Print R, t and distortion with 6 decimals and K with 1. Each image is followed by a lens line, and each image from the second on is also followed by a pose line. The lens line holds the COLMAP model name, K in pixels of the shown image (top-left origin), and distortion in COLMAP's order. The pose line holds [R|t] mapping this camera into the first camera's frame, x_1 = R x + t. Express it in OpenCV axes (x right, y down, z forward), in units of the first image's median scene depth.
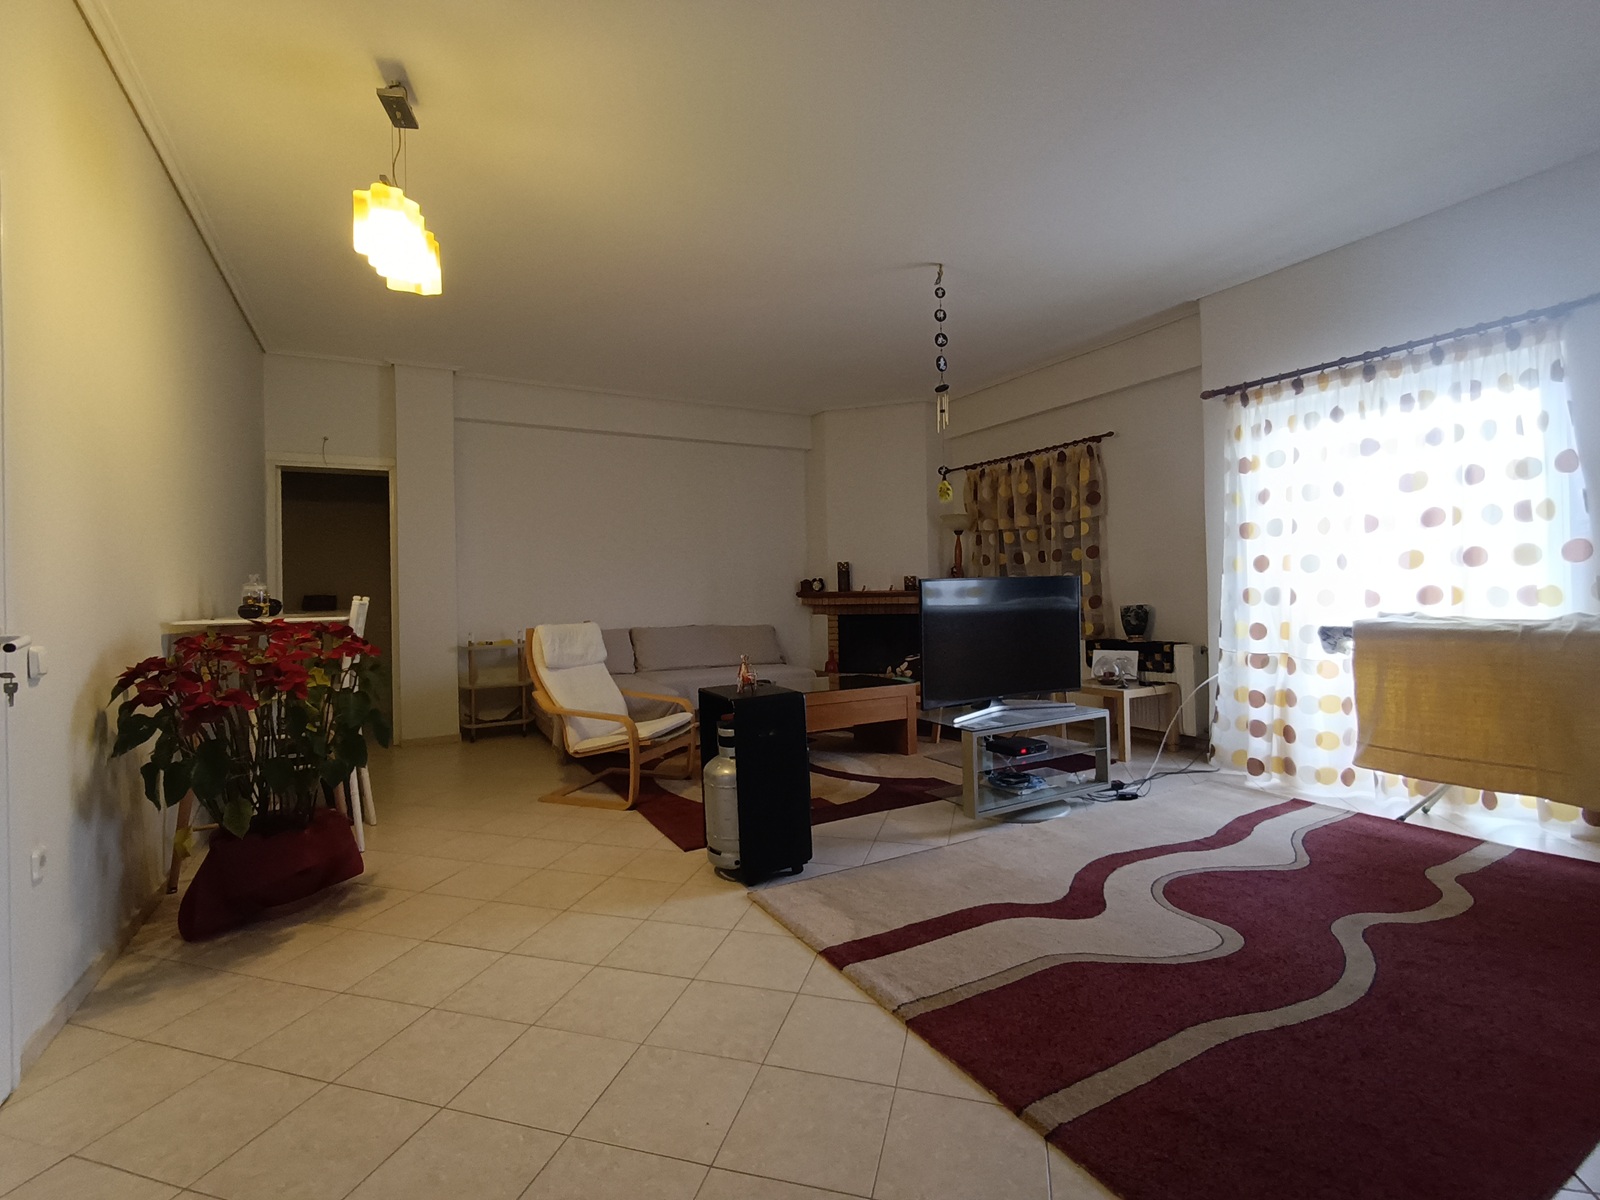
lens RADIAL K [[726.8, 0, 794.5], [0, 726.8, 591.3], [0, 0, 1]] dist [-0.014578, 0.001625]
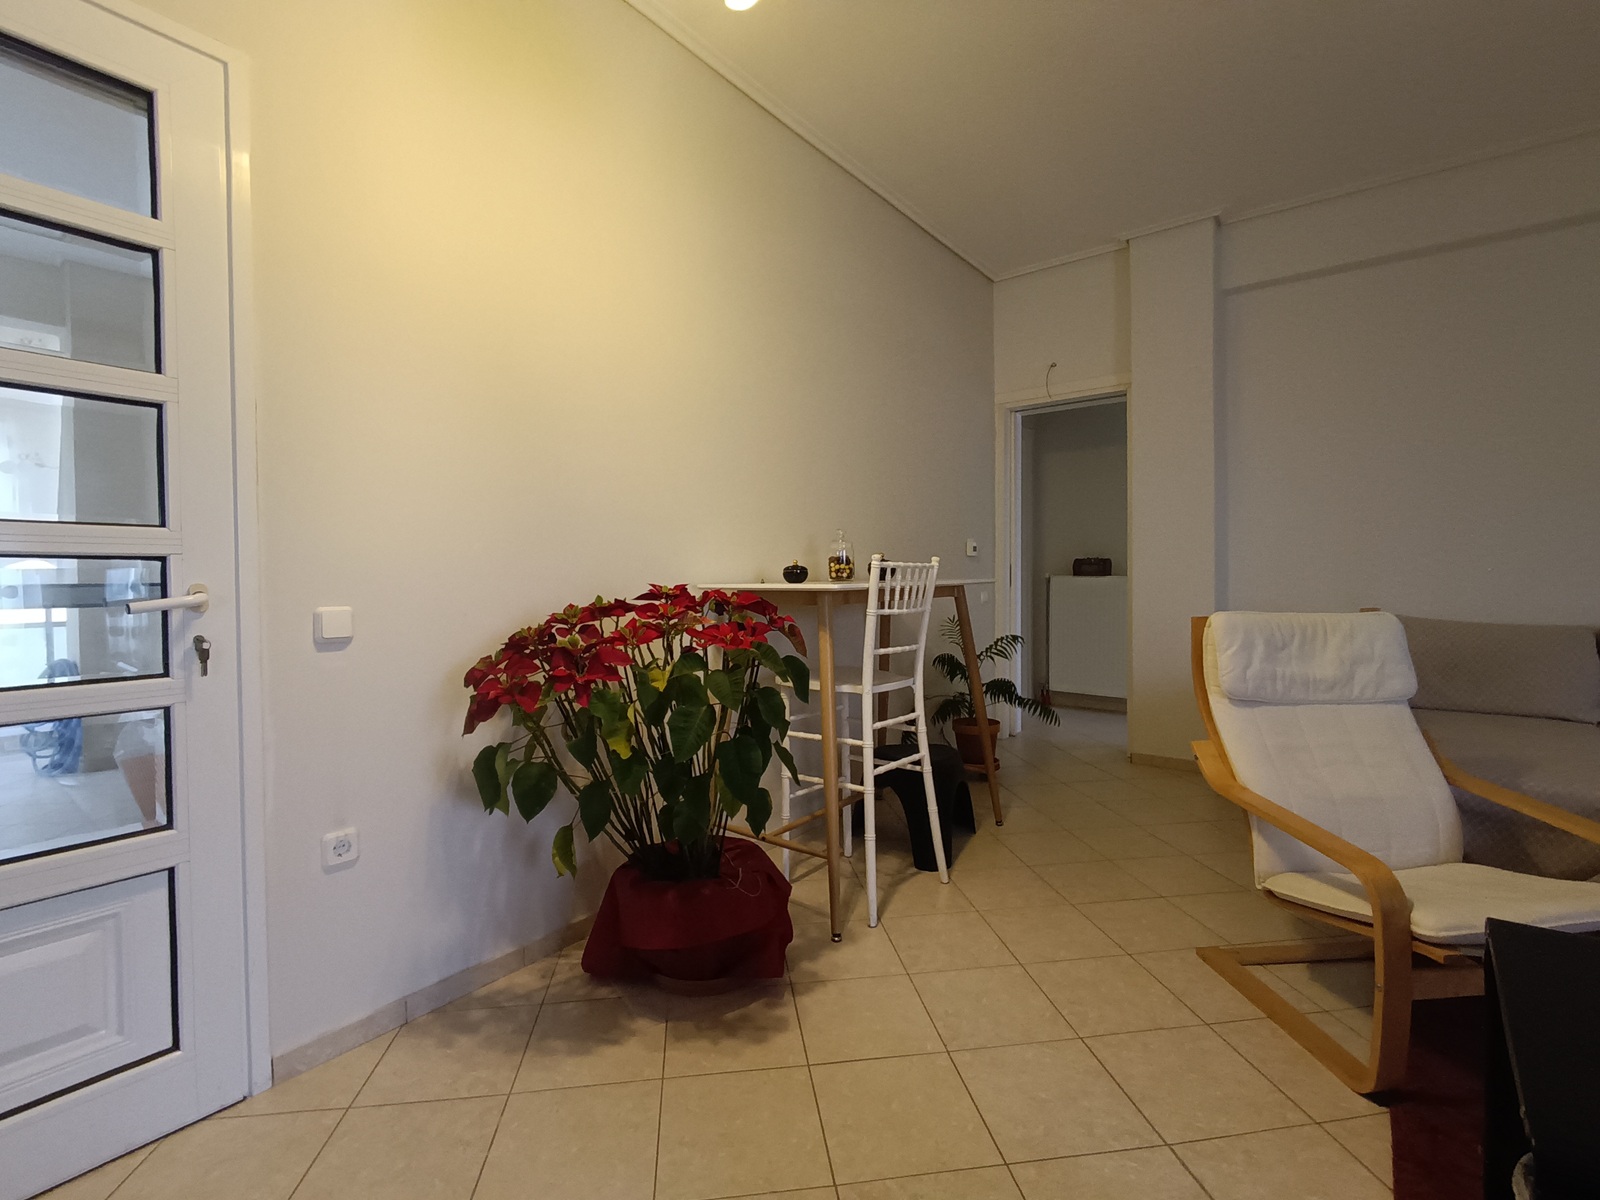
lens RADIAL K [[726.8, 0, 797.5], [0, 726.8, 586.5], [0, 0, 1]] dist [-0.014578, 0.001625]
pose [[0.389928, 0.032596, -0.920268, -0.002663], [0.004433, 0.999295, 0.037273, 0.011751], [0.920835, -0.018613, 0.389509, 0.707132]]
